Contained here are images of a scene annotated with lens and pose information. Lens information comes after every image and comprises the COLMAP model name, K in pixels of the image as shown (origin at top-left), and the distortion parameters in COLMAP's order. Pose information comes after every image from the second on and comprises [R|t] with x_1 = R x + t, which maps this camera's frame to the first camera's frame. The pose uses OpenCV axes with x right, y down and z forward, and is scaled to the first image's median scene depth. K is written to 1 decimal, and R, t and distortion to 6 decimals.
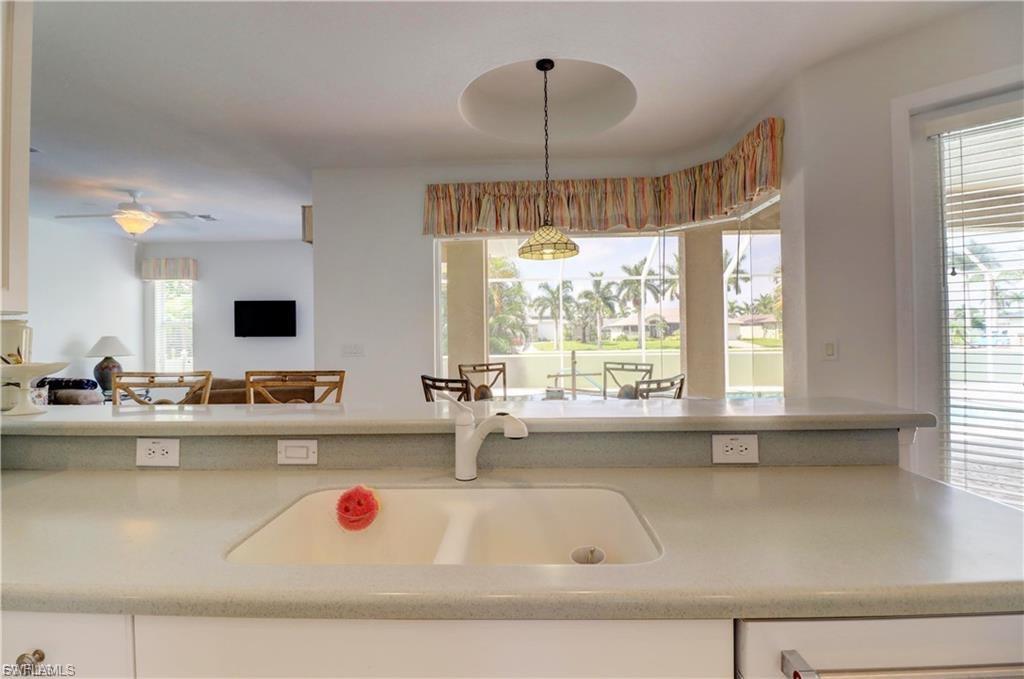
lens RADIAL K [[474.6, 0, 508.8], [0, 474.6, 327.8], [0, 0, 1]] dist [-0.000264, -0.013035]
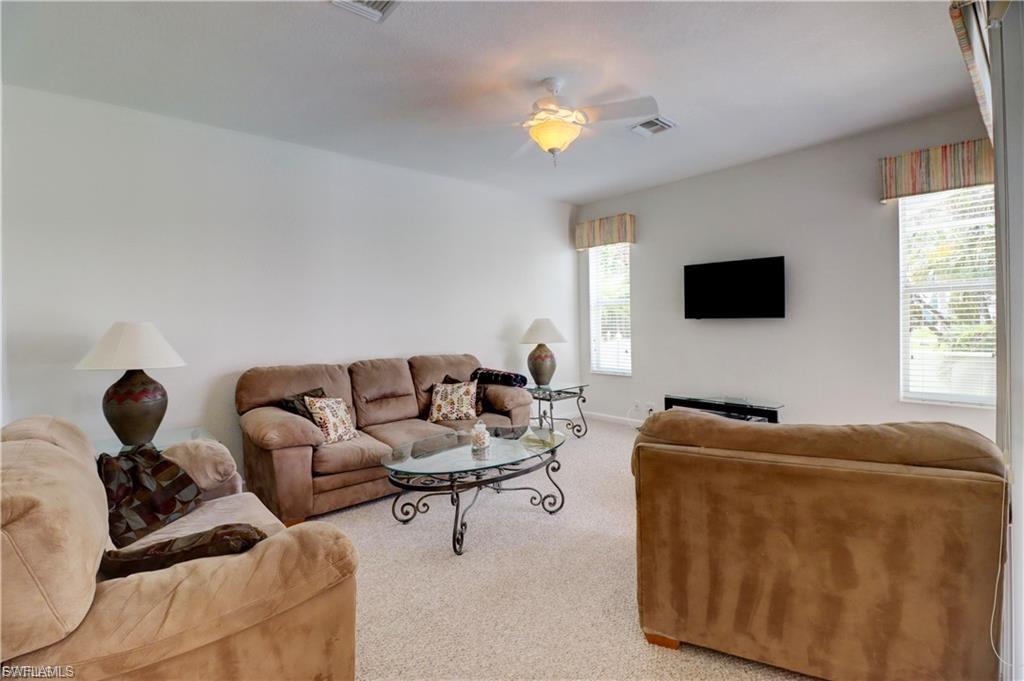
lens RADIAL K [[474.6, 0, 508.8], [0, 474.6, 328.8], [0, 0, 1]] dist [-0.000264, -0.013035]
pose [[0.679141, 0.012726, -0.733898, -0.338361], [0.016461, 0.999334, 0.032562, 0.009917], [0.733823, -0.034195, 0.678479, 0.475671]]
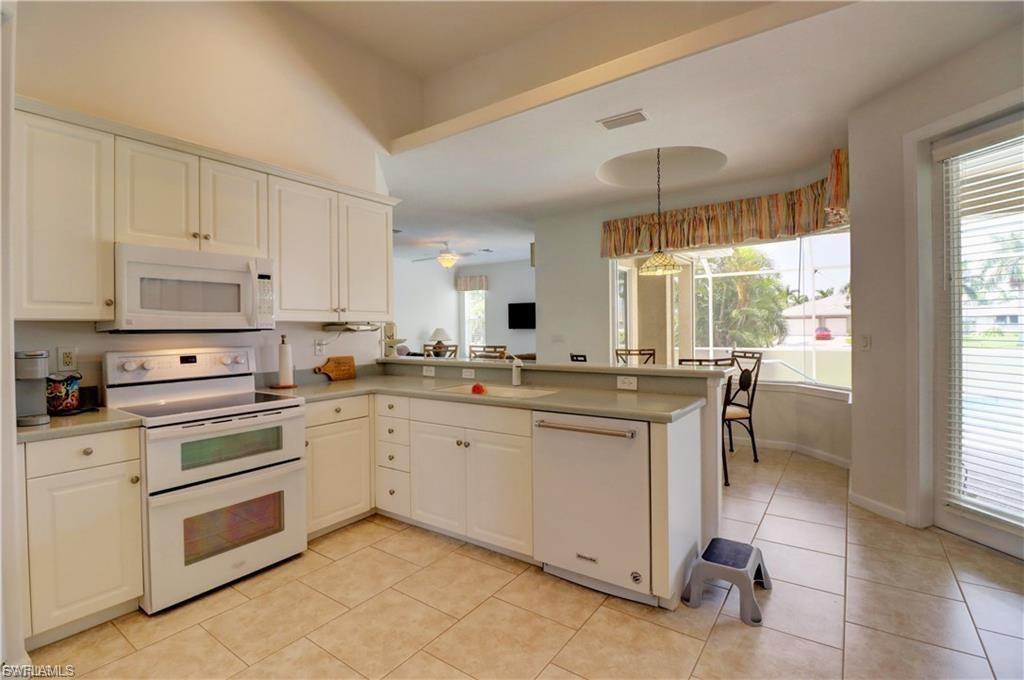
lens RADIAL K [[474.6, 0, 508.8], [0, 474.6, 328.3], [0, 0, 1]] dist [-0.000264, -0.013035]
pose [[0.832251, 0.003753, -0.554386, 0.290947], [0.006338, 0.999847, 0.016283, -0.007562], [0.554362, -0.017065, 0.832101, -0.258086]]
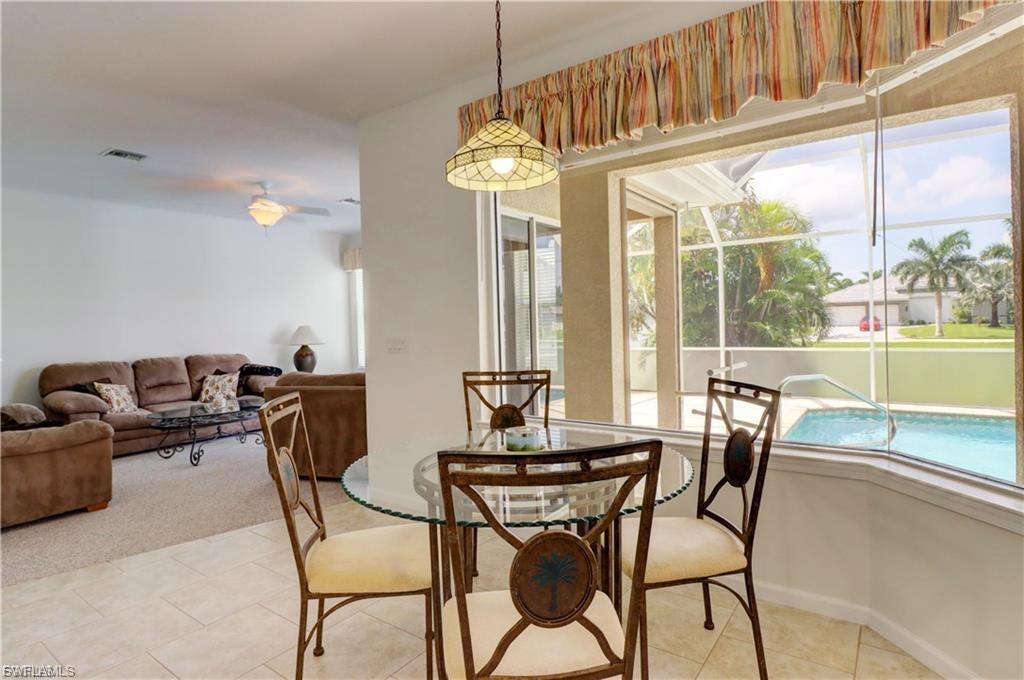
lens RADIAL K [[538.7, 0, 509.8], [0, 538.7, 326.4], [0, 0, 1]] dist [-0.005613, -0.001806]
pose [[0.830594, -0.003774, -0.556866, 0.248603], [0.020699, 0.999495, 0.024100, -0.000590], [0.556494, -0.031544, 0.830253, 0.294122]]
